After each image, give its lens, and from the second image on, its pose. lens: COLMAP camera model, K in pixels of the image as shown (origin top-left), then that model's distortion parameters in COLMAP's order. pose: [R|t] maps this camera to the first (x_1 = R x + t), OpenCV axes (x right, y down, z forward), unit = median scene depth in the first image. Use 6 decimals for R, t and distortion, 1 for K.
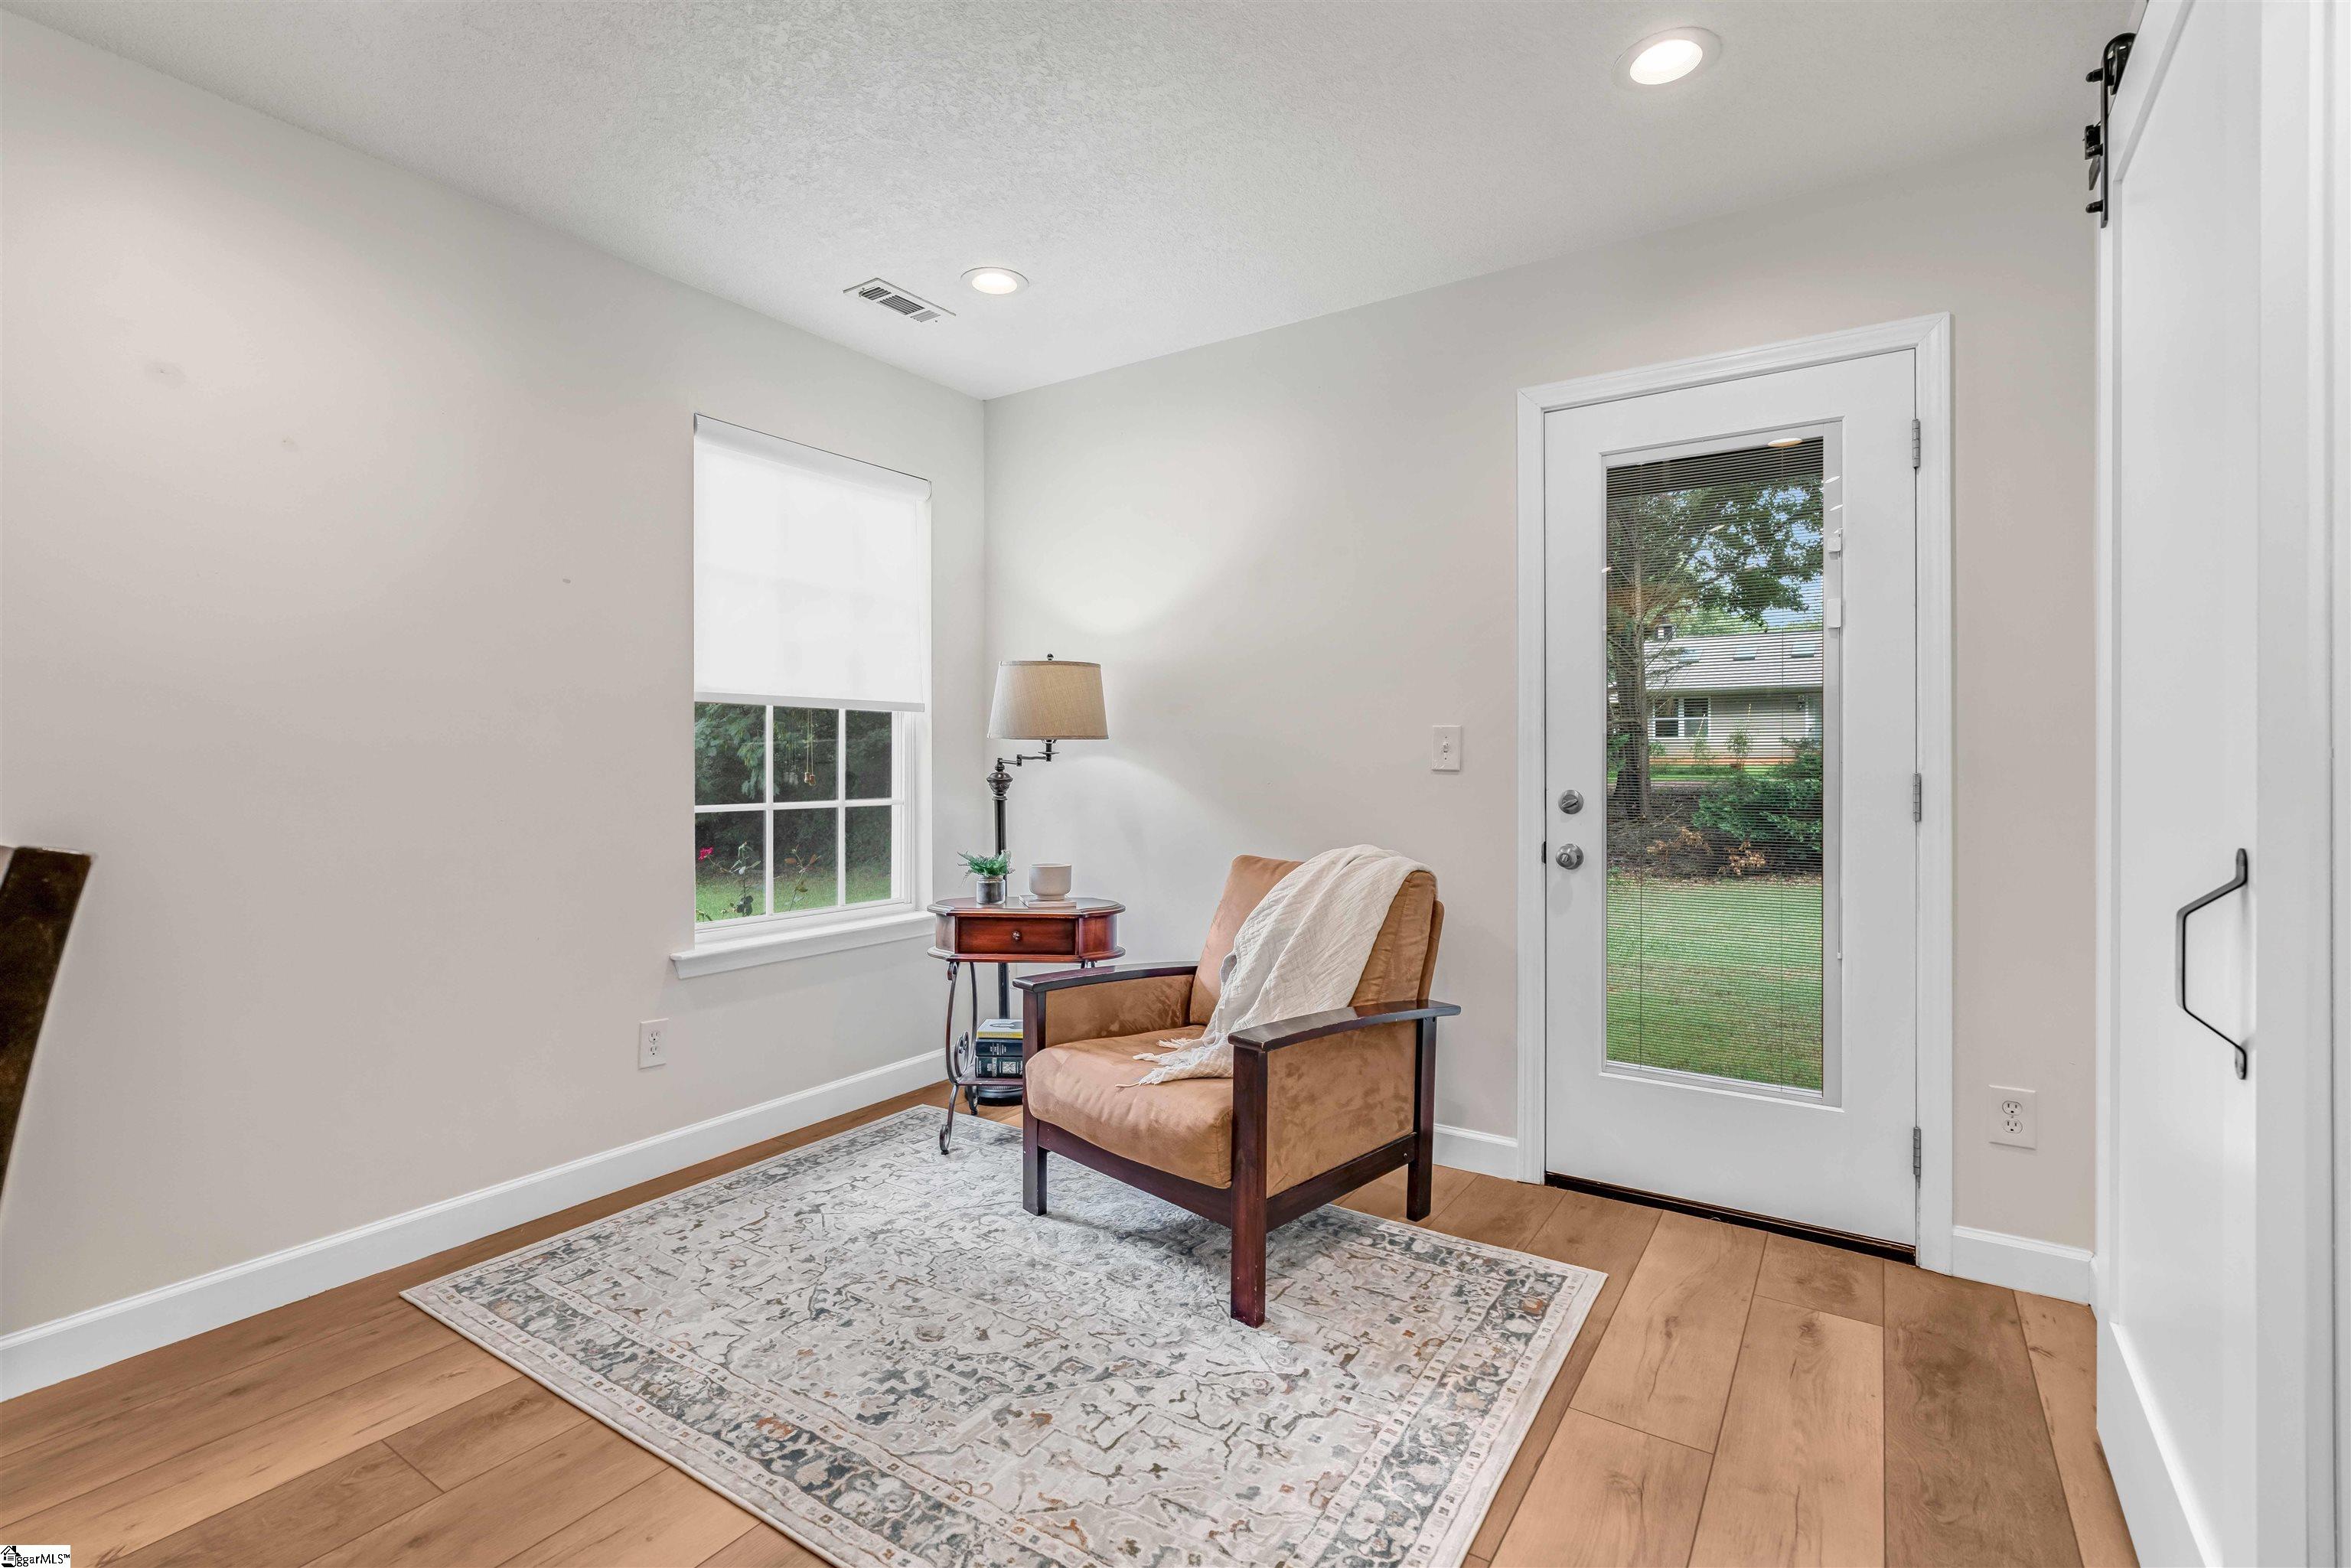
lens RADIAL K [[1059.0, 0, 1171.7], [0, 1059.0, 766.2], [0, 0, 1]] dist [-0.007406, 0.002437]
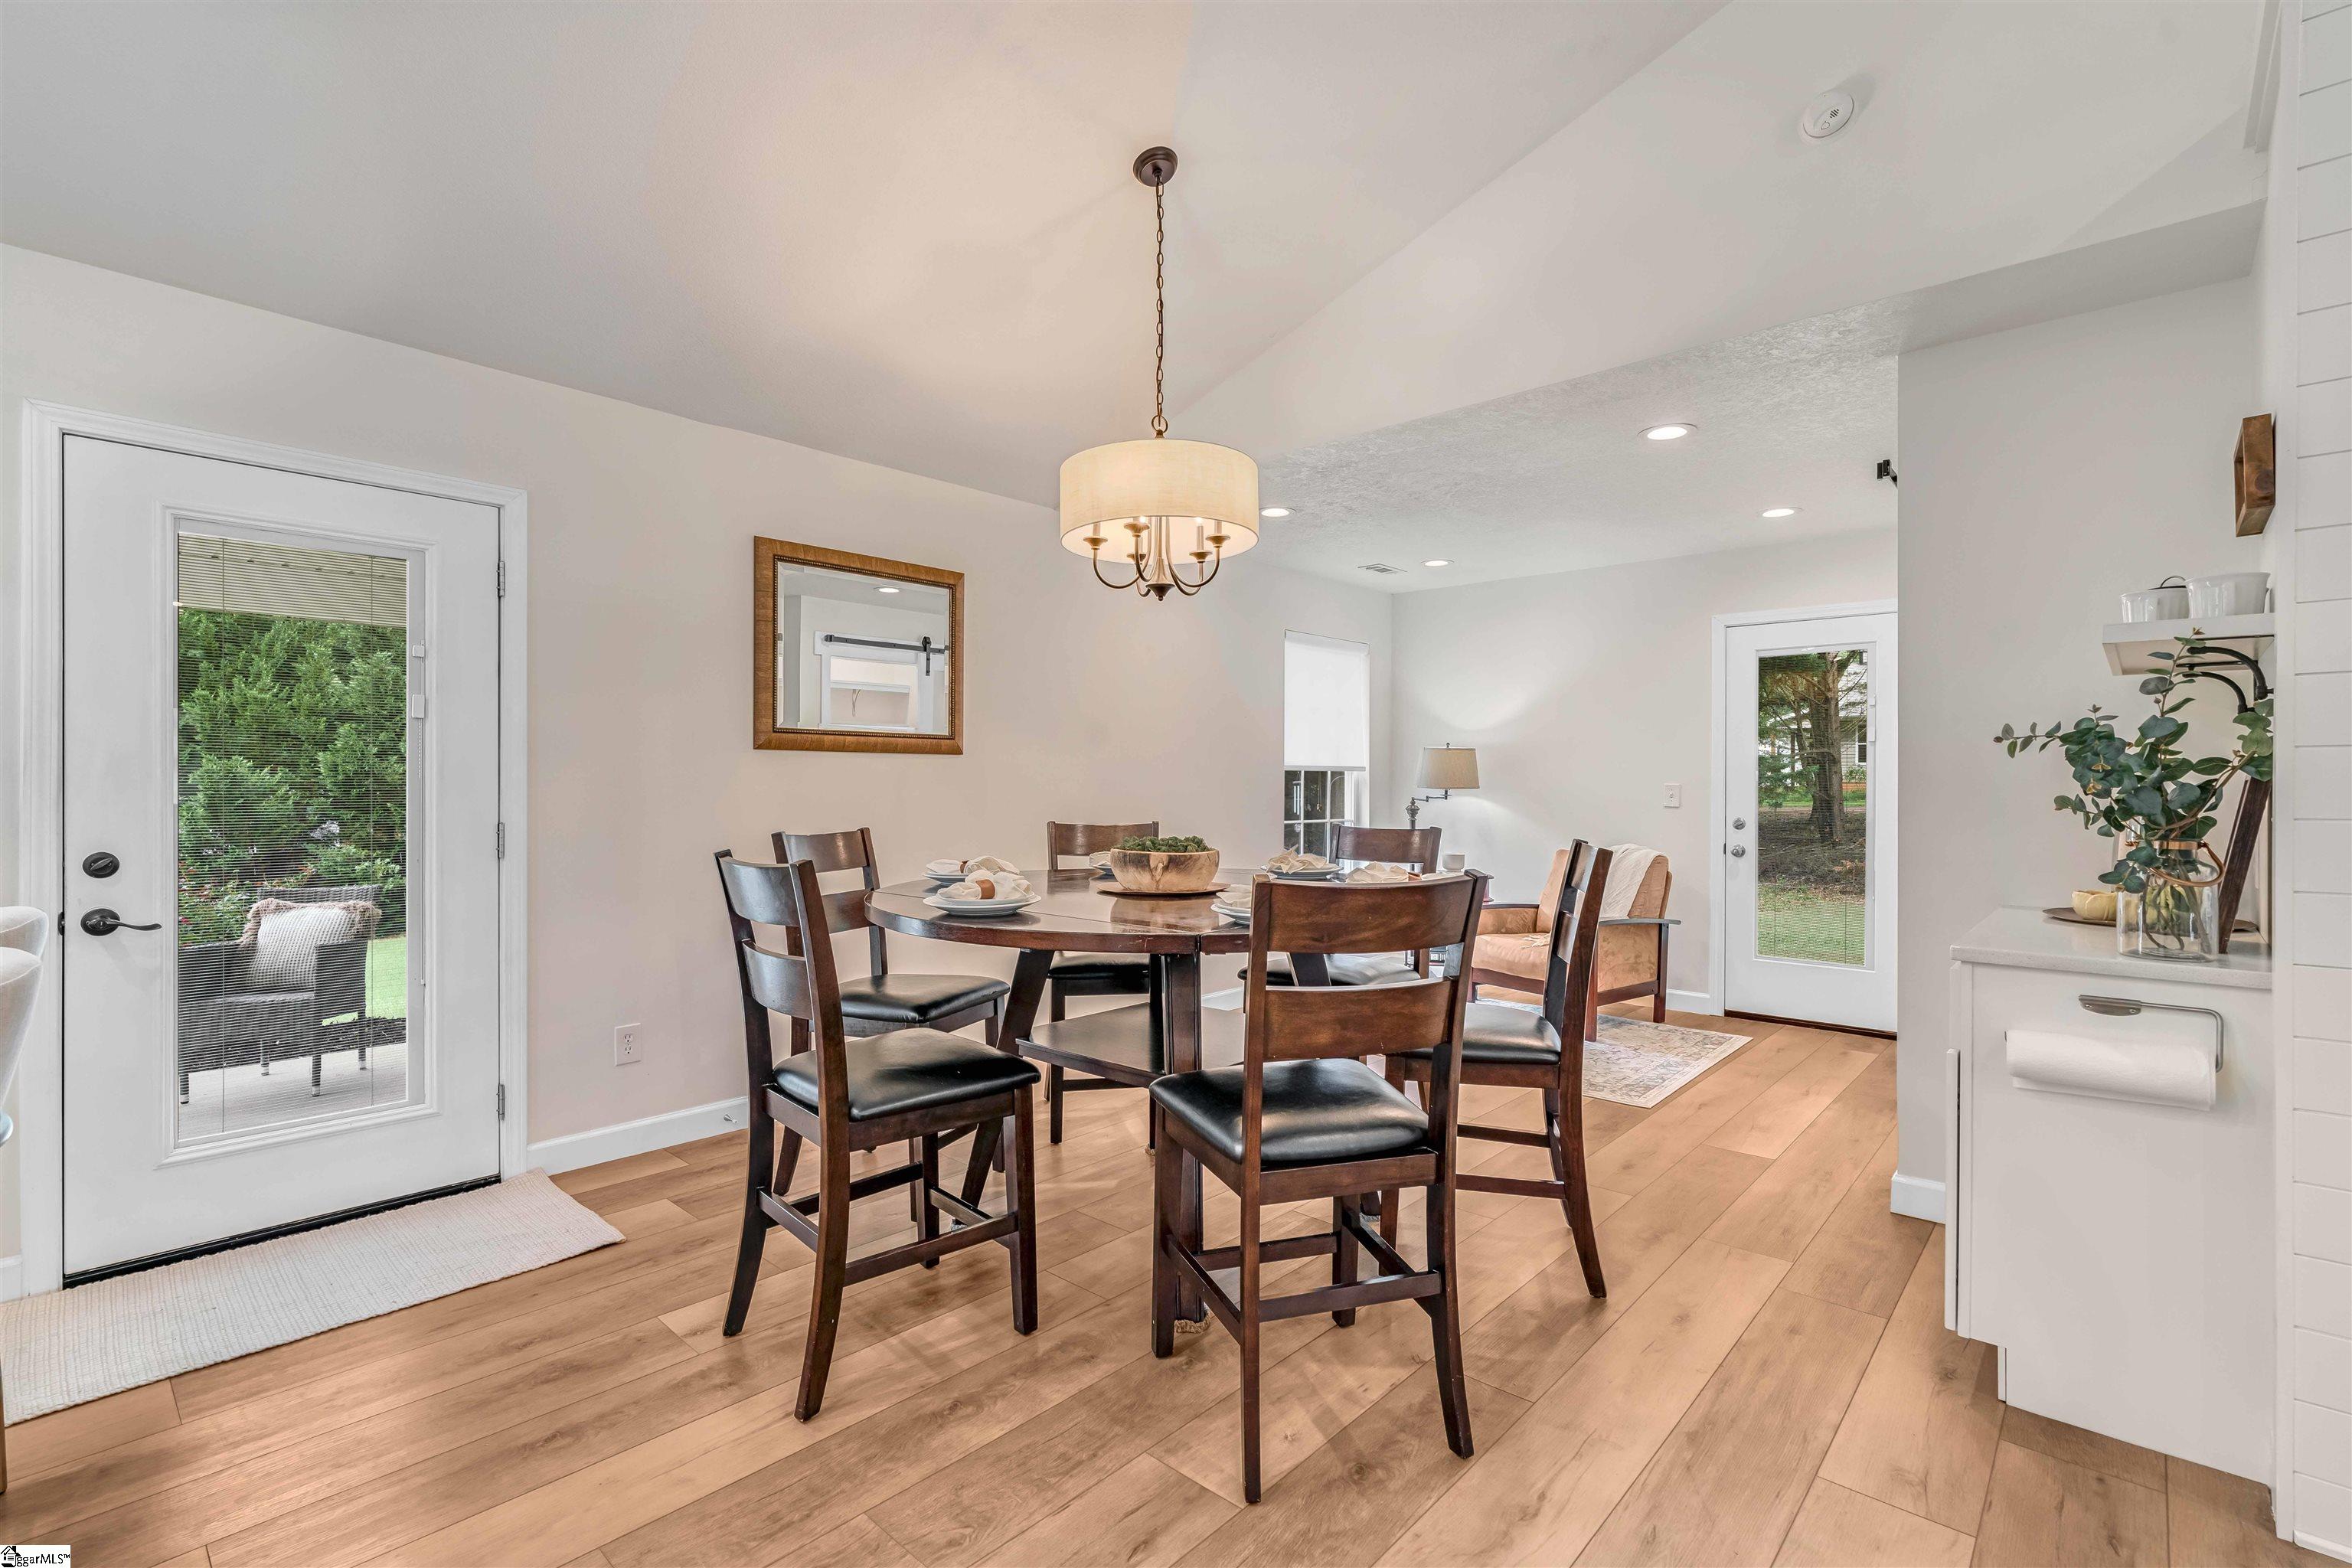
lens RADIAL K [[1059.5, 0, 1183.1], [0, 1059.5, 786.9], [0, 0, 1]] dist [-0.007406, 0.002437]
pose [[0.989024, 0.004563, -0.147682, -0.364359], [-0.004384, 0.999989, 0.001535, -0.033729], [0.147687, -0.000871, 0.989034, -1.125384]]
